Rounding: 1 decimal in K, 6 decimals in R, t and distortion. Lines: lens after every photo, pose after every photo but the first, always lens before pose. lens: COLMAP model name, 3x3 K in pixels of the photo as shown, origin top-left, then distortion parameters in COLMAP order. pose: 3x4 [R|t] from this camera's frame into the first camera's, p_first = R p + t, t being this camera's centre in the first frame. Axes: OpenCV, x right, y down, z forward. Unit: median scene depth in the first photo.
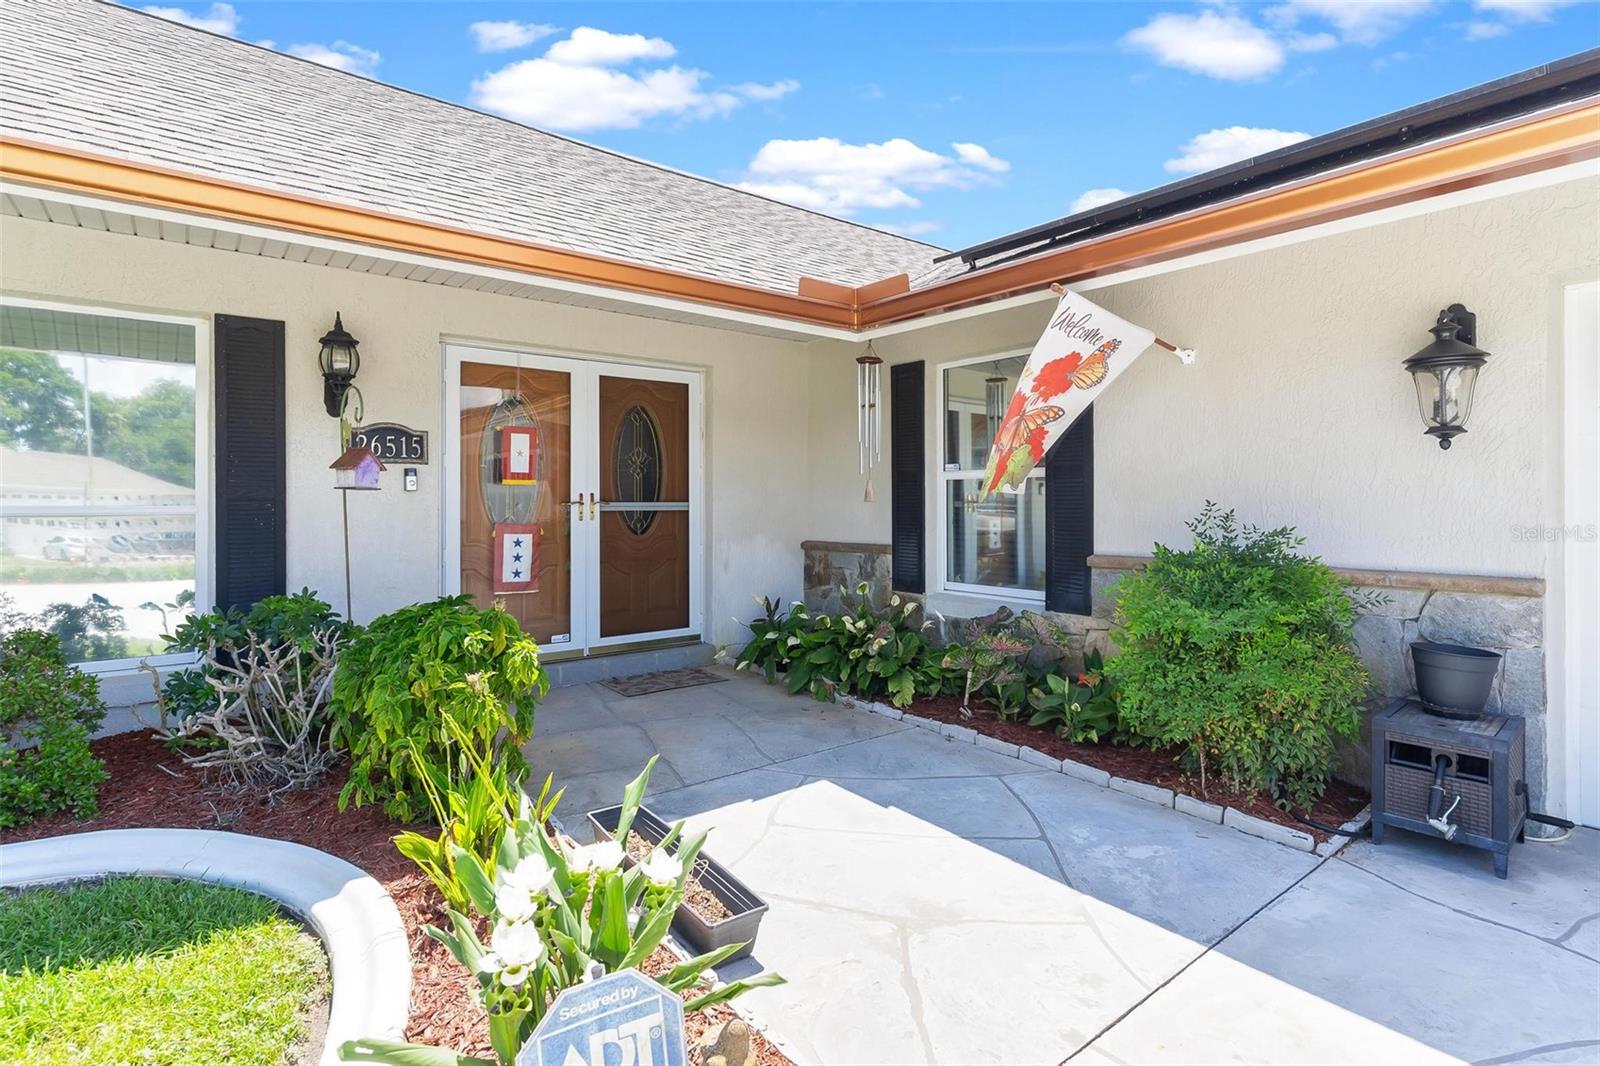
lens RADIAL K [[798.2, 0, 807.4], [0, 798.2, 495.5], [0, 0, 1]] dist [0.000302, 0.000417]
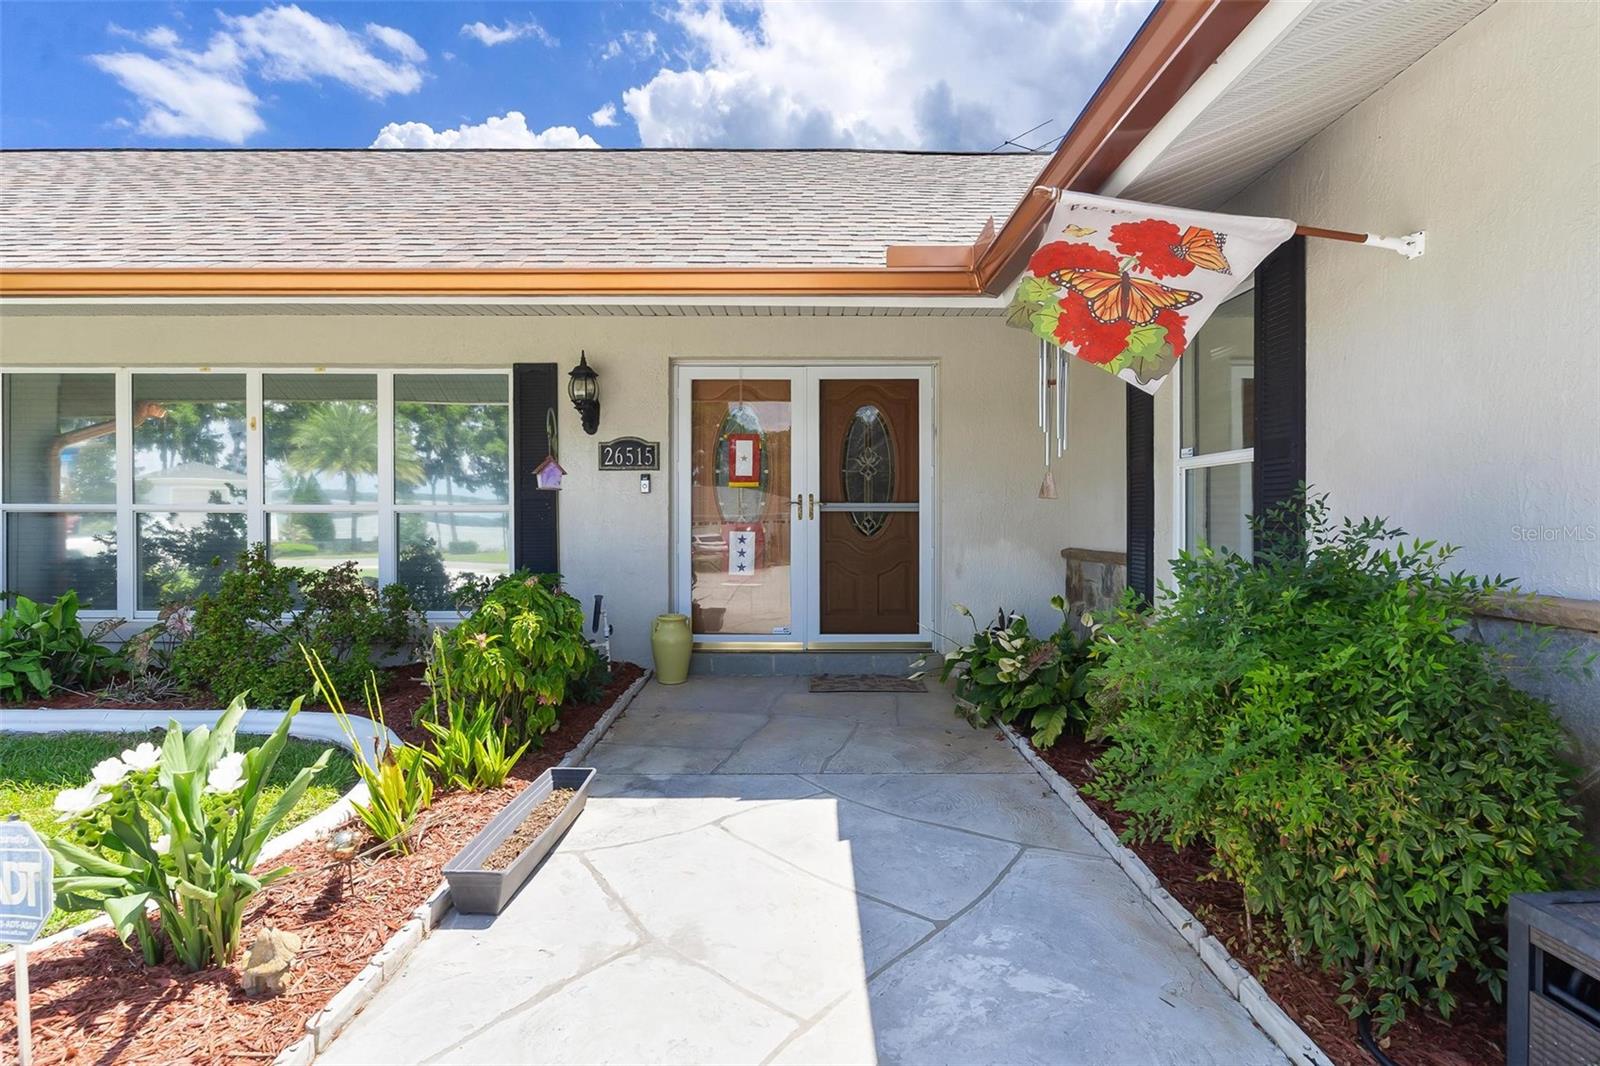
lens RADIAL K [[796.5, 0, 784.2], [0, 796.5, 516.4], [0, 0, 1]] dist [0.001949, 0.000597]
pose [[0.779877, 0.002794, -0.625927, 0.408701], [0.002601, 0.999967, 0.007703, 0.021100], [0.625928, -0.007635, 0.779844, 0.196666]]
